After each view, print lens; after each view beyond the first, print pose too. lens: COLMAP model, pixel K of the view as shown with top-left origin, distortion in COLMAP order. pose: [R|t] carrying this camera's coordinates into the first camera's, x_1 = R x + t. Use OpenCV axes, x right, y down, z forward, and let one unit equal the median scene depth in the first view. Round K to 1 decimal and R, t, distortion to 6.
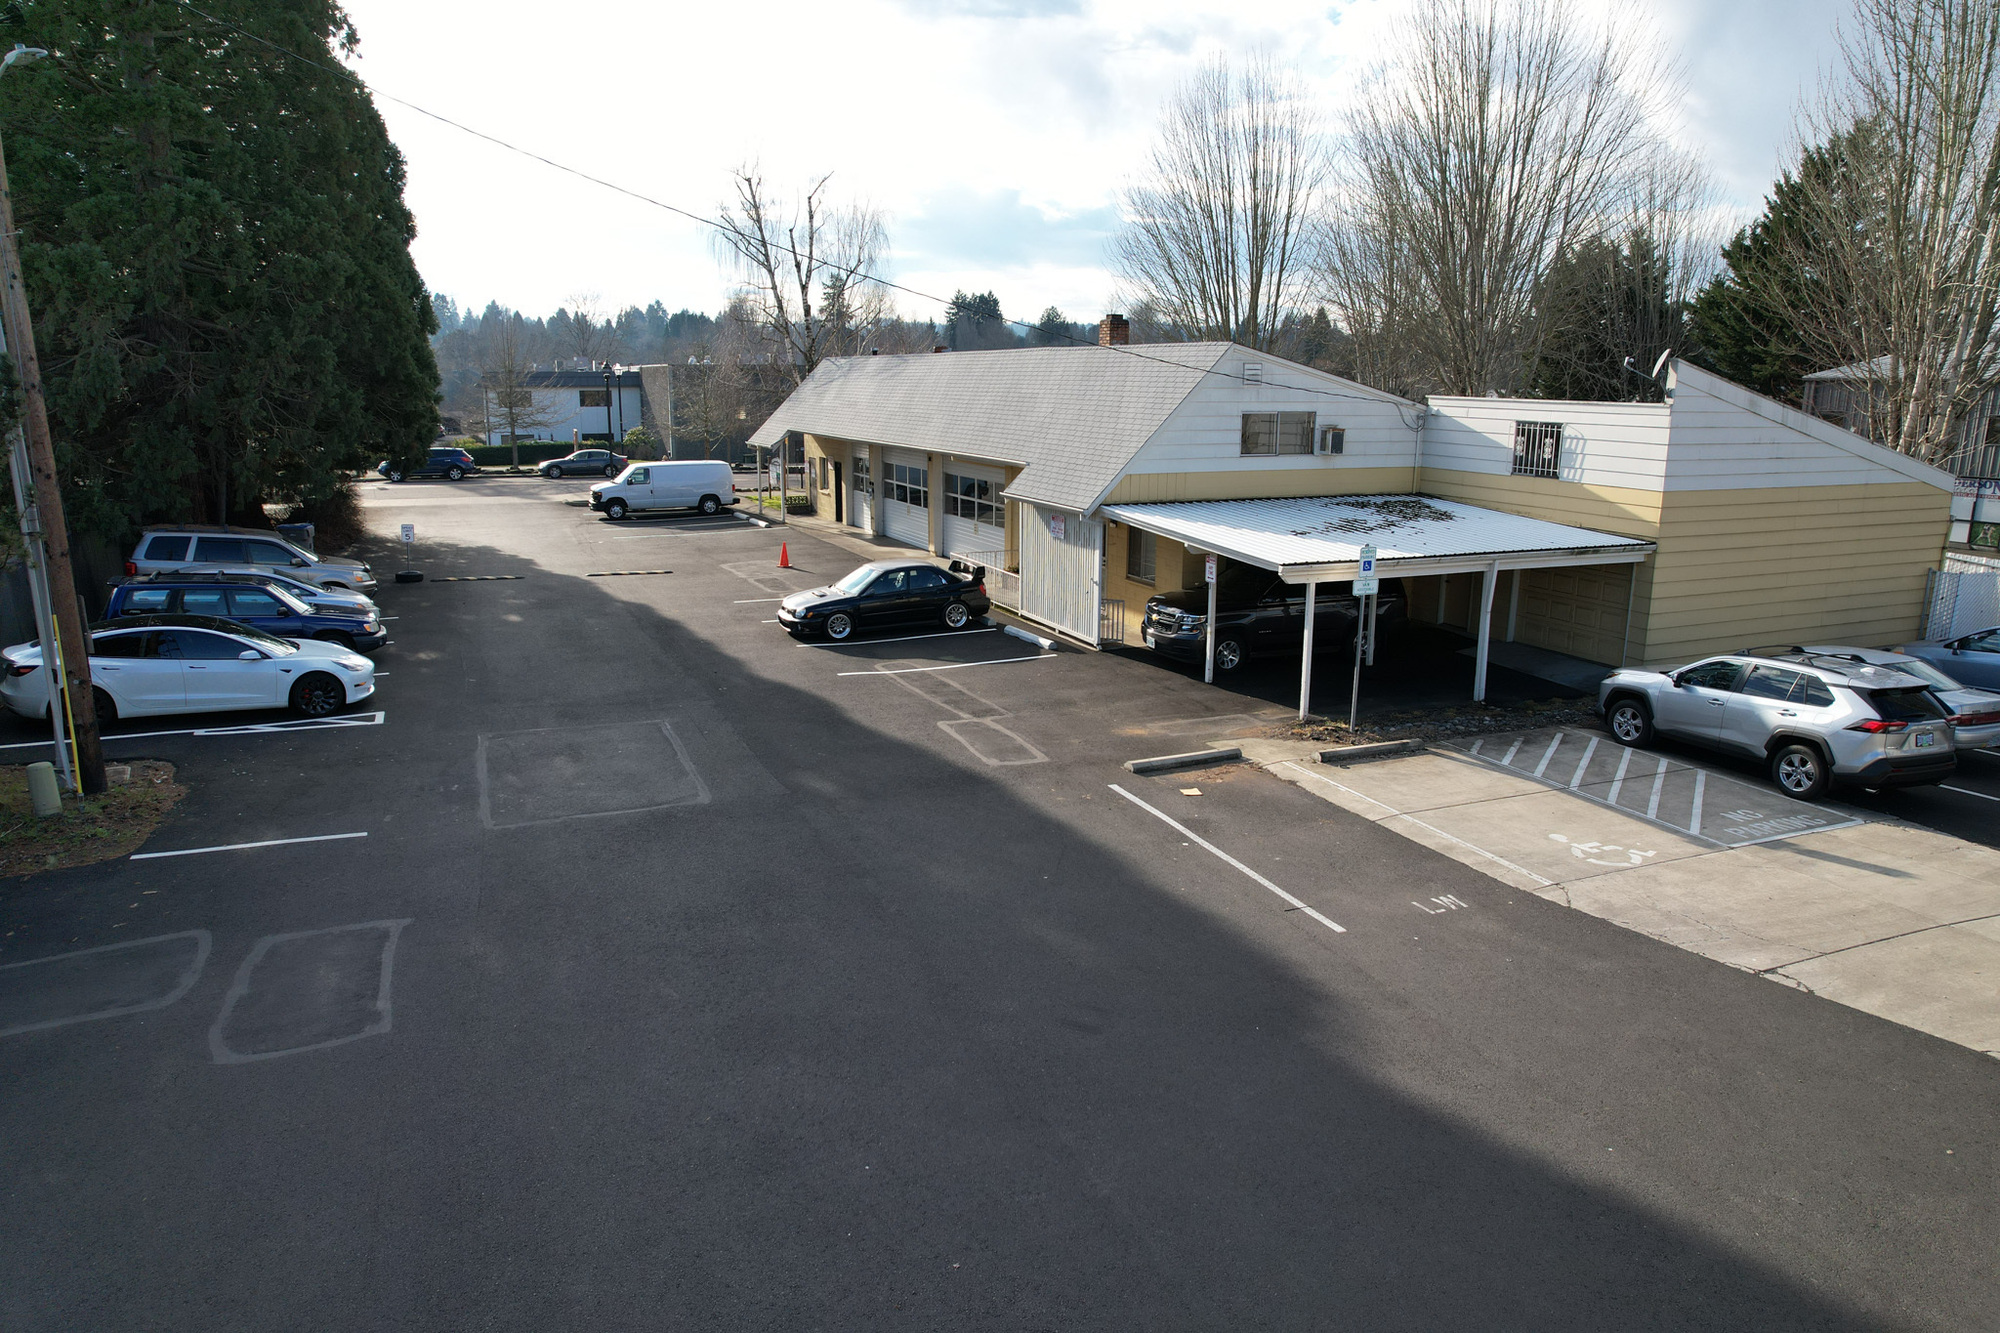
lens RADIAL K [[1267.8, 0, 1000.0], [0, 1267.8, 666.5], [0, 0, 1]] dist [-0.073597, 0.064485]
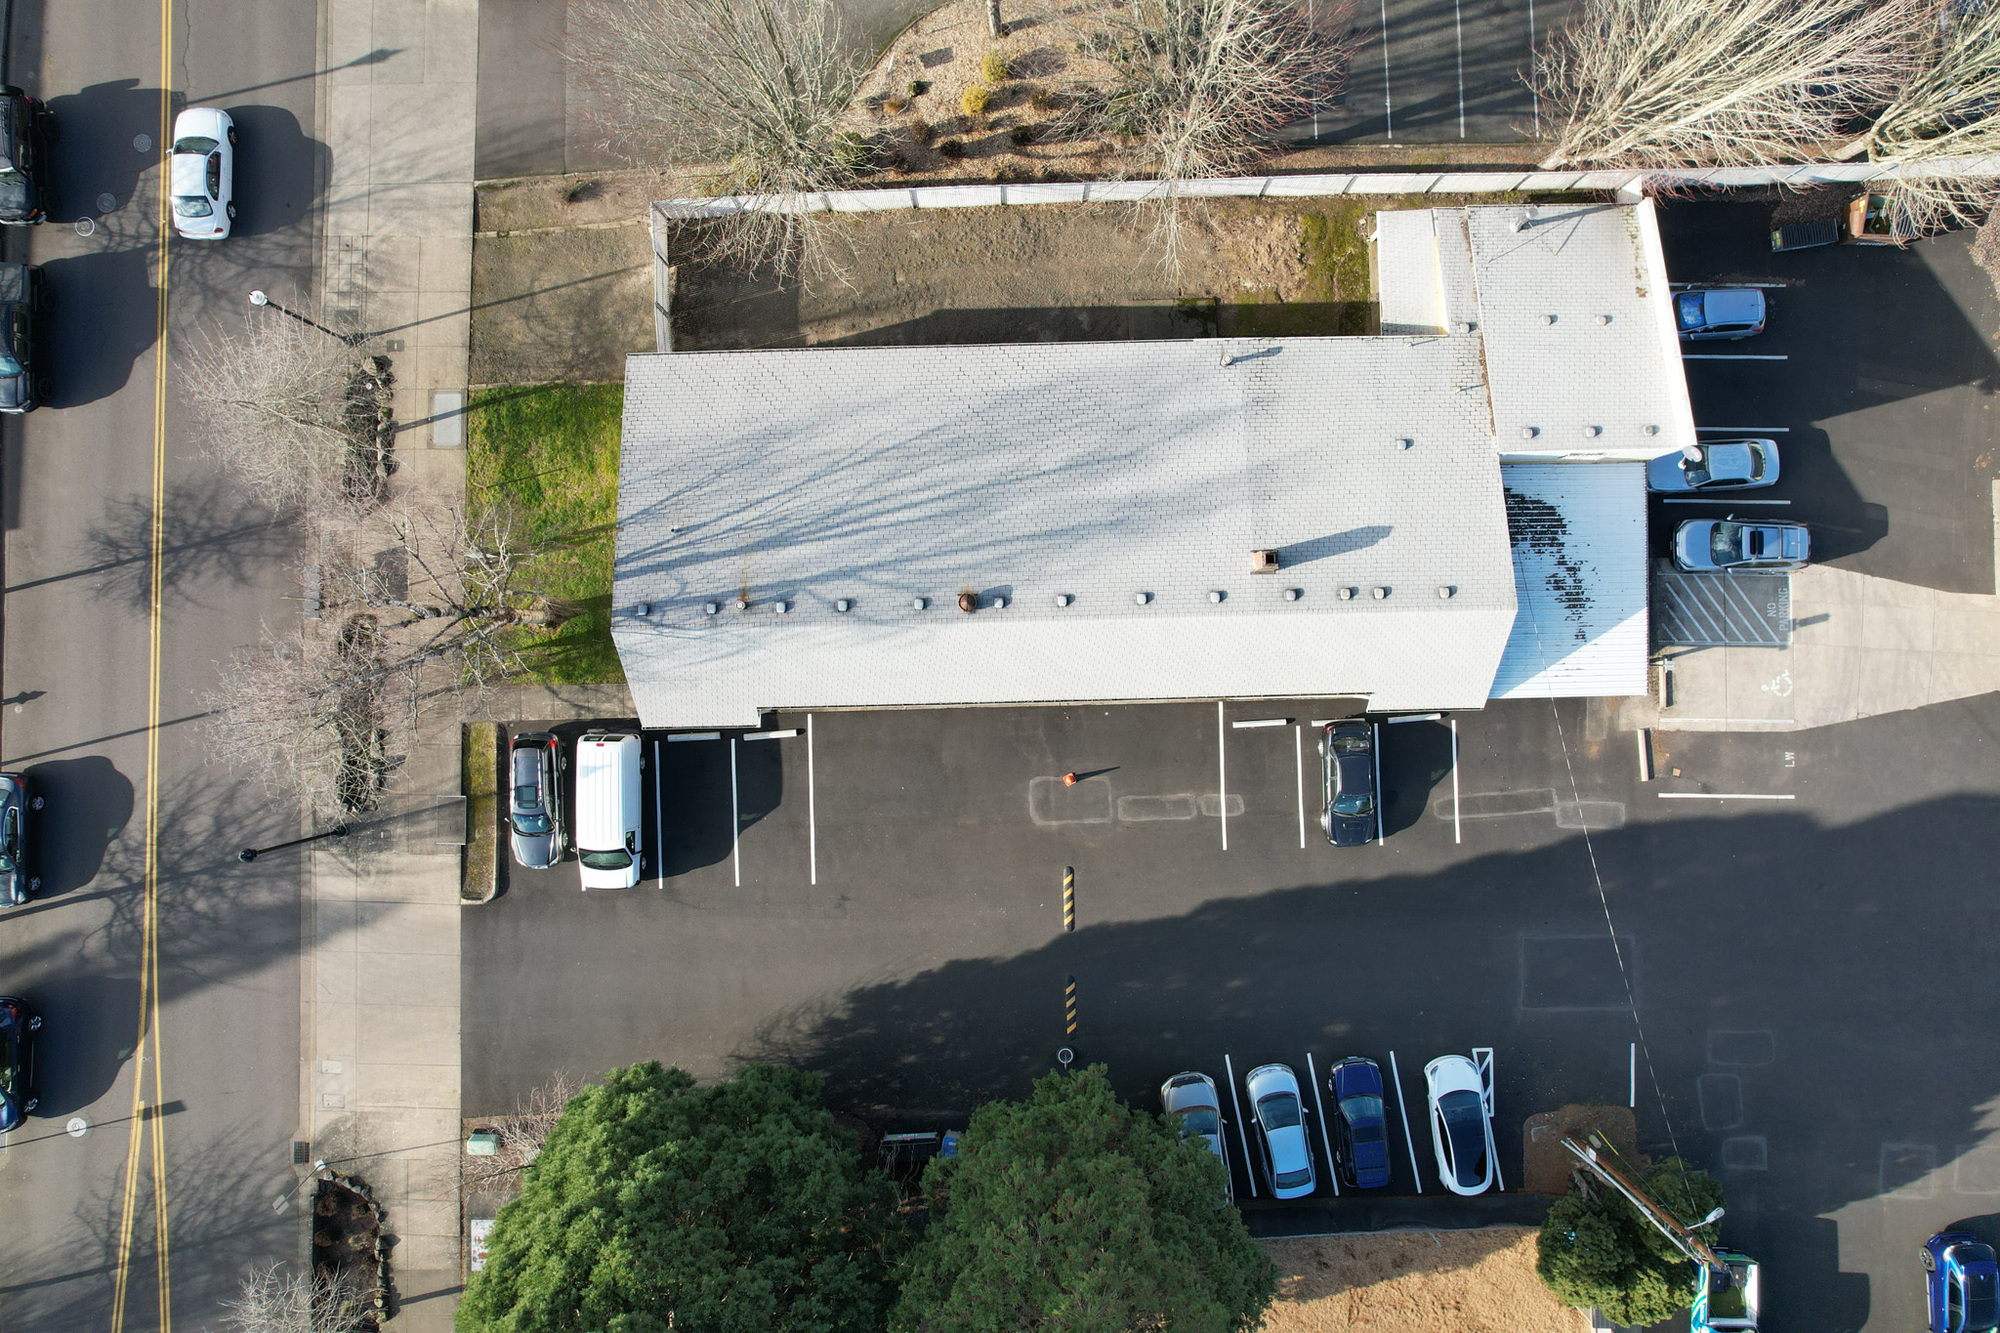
lens RADIAL K [[1267.8, 0, 1000.0], [0, 1267.8, 666.5], [0, 0, 1]] dist [-0.073597, 0.064485]
pose [[0.381121, -0.924484, -0.008685, -0.113527], [0.208018, 0.076596, 0.975121, -1.850810], [-0.900819, -0.373446, 0.221502, 1.156792]]
